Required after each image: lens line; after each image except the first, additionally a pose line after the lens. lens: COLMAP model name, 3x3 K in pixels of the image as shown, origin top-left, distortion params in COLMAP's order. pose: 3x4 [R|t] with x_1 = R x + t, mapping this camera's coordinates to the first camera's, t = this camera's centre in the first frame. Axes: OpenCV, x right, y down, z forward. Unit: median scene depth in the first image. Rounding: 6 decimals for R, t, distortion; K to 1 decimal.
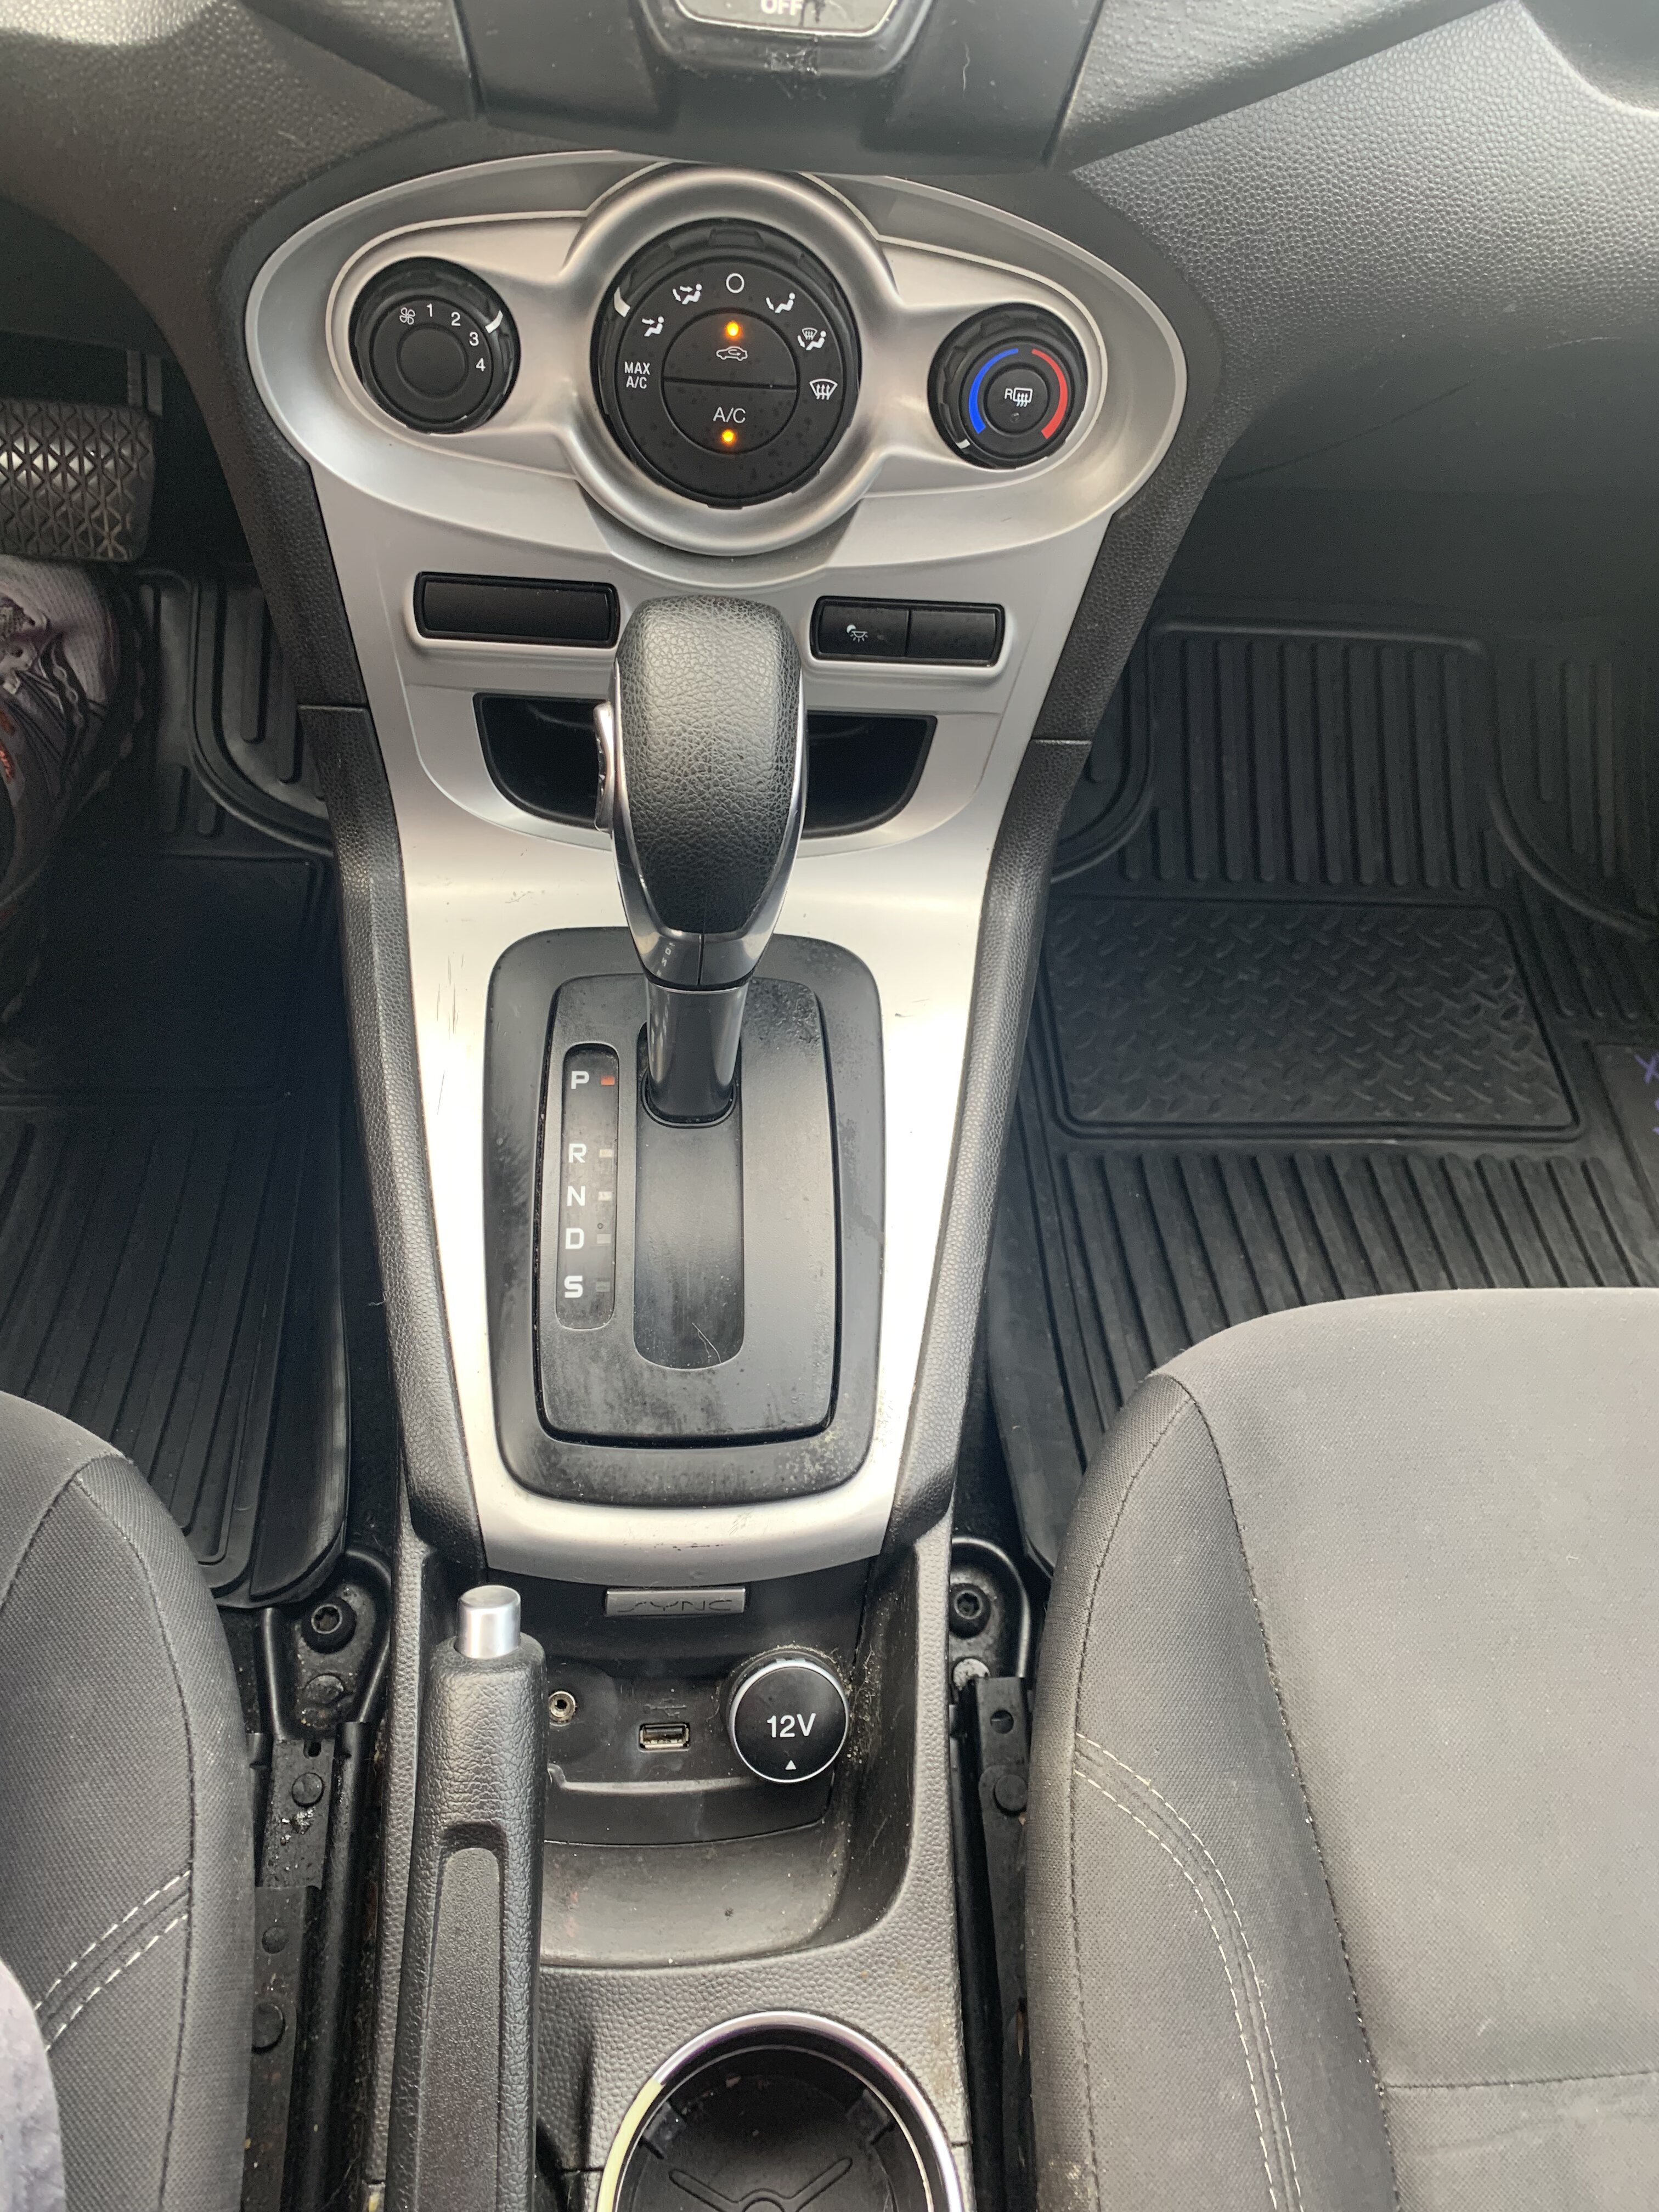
lens RADIAL K [[1571.0, 0, 829.5], [0, 1571.0, 1106.0], [0, 0, 1]] dist [-0.004518, -0.003282]
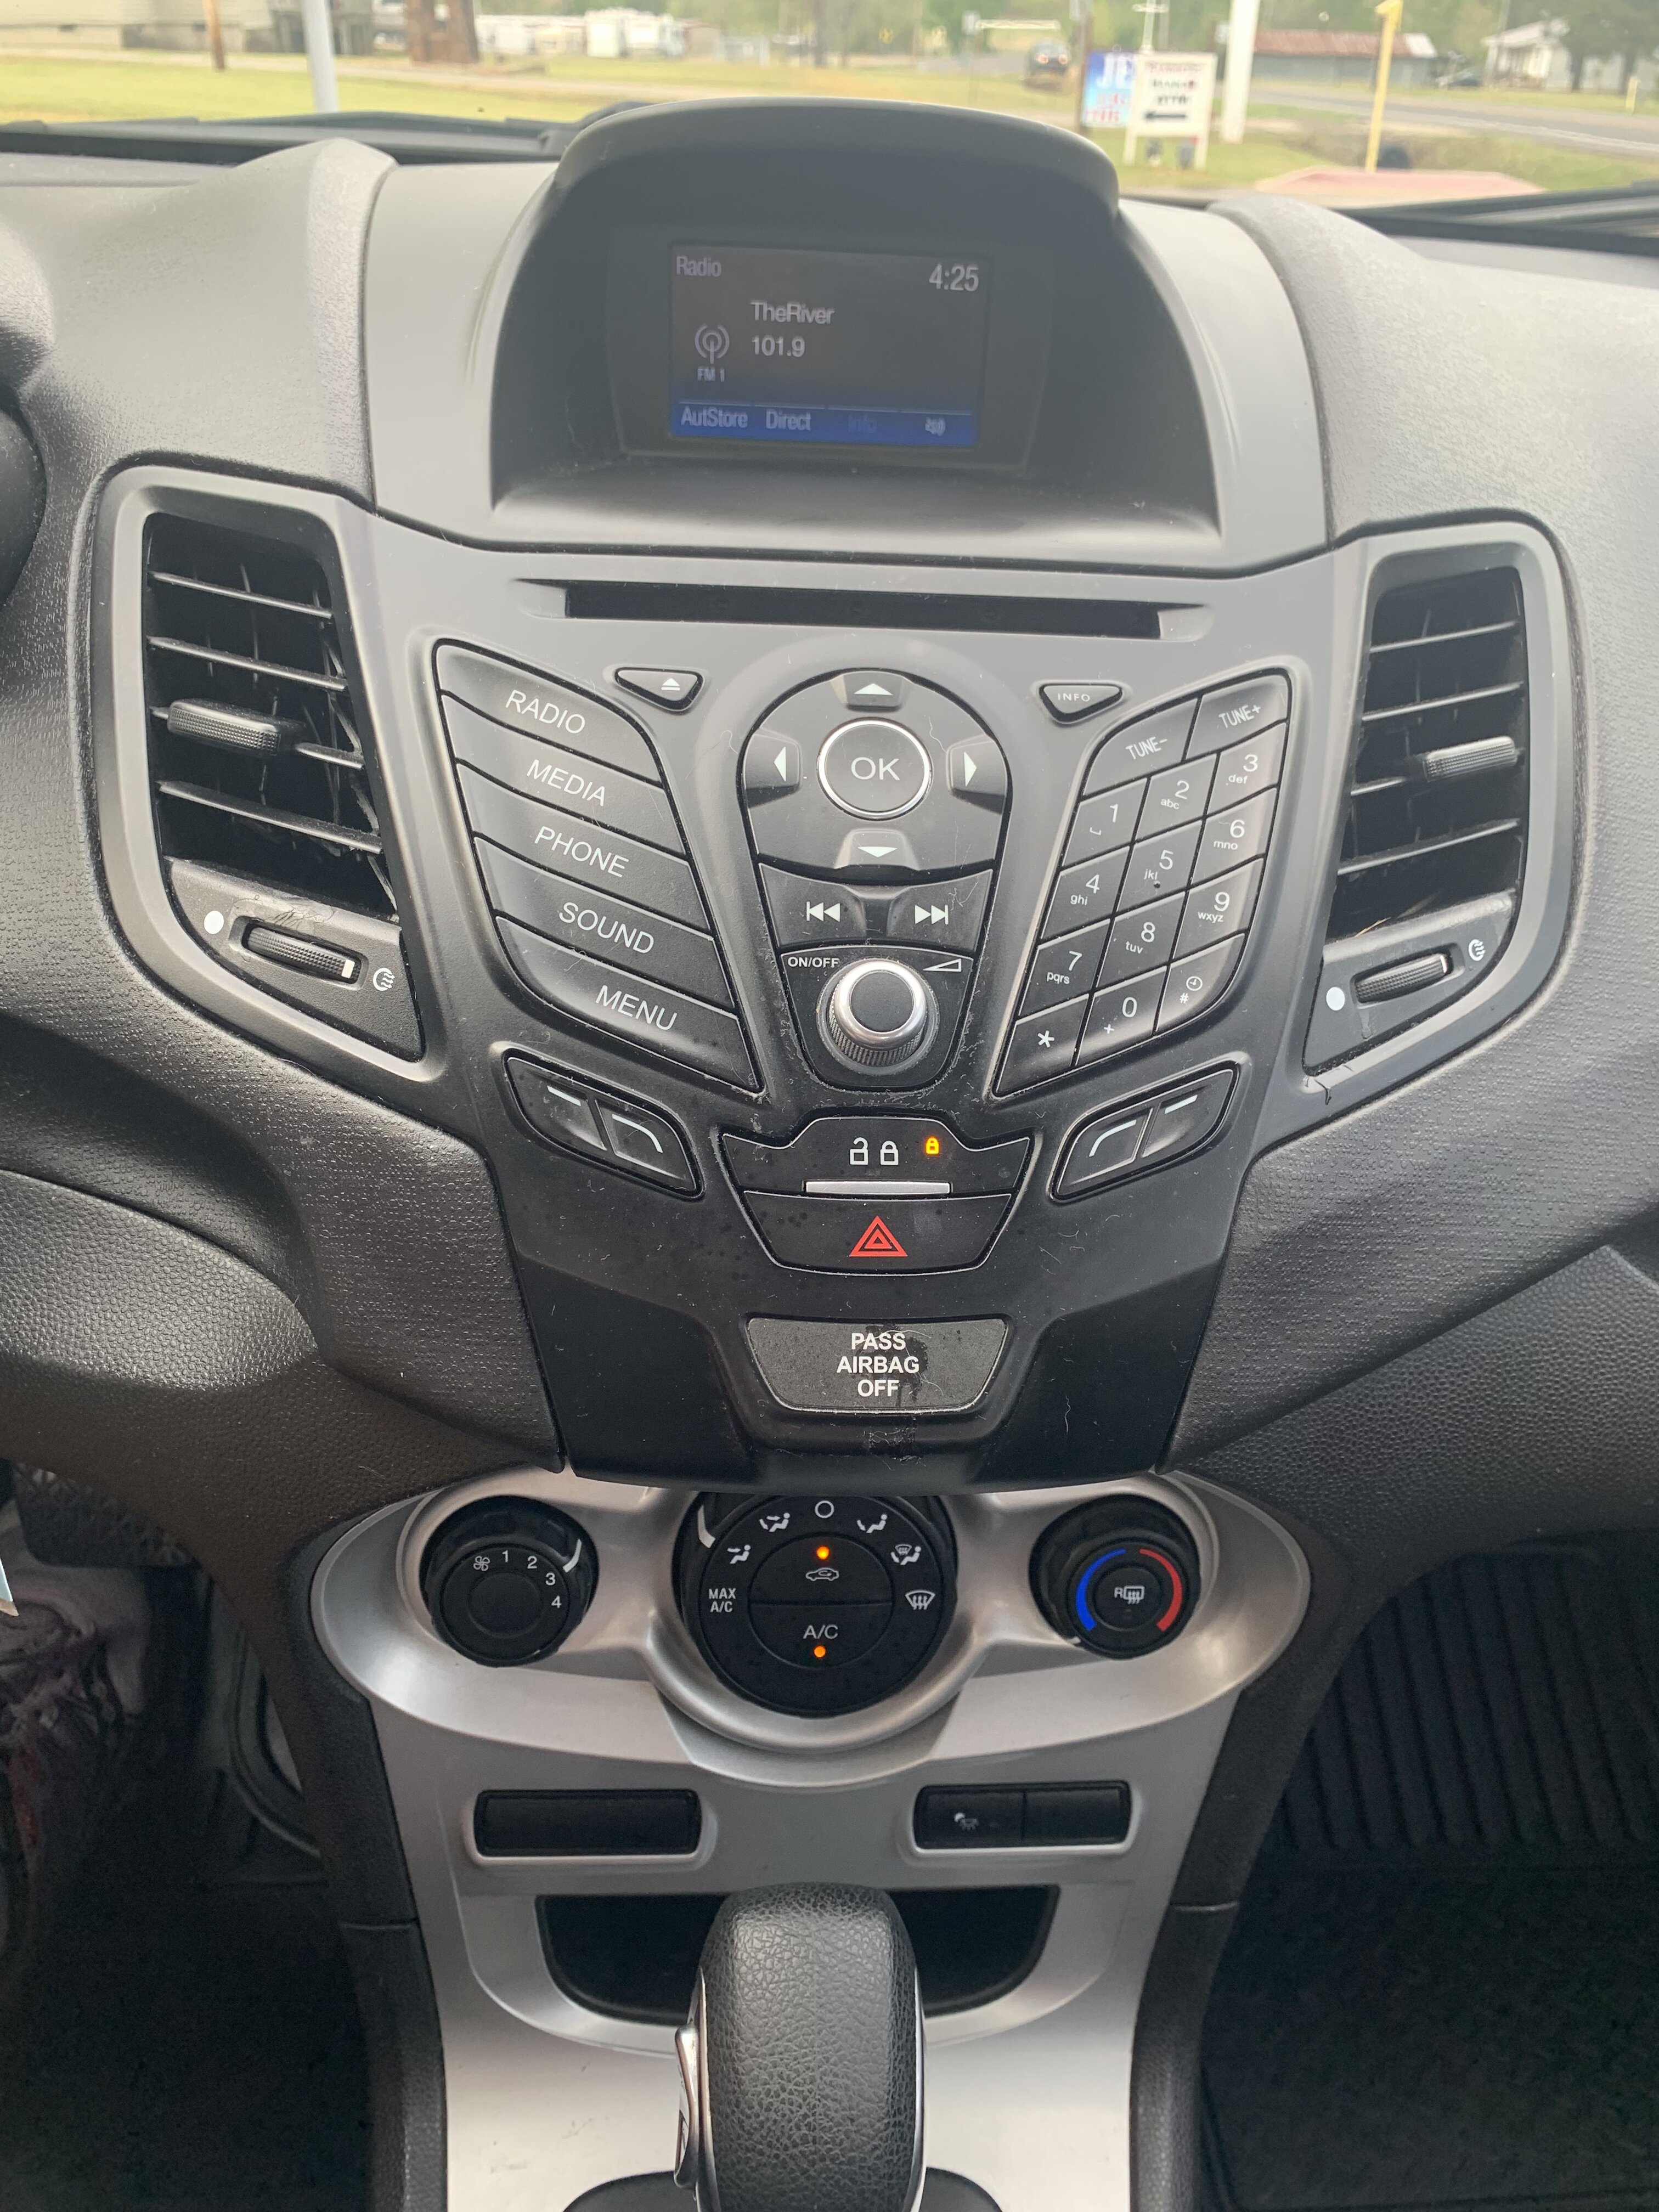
lens RADIAL K [[1571.0, 0, 829.5], [0, 1571.0, 1106.0], [0, 0, 1]] dist [-0.004518, -0.003282]
pose [[0.998669, -0.045014, -0.025179, -0.020870], [0.031699, 0.920761, -0.388837, -0.361584], [0.040687, 0.387521, 0.920963, 0.022105]]
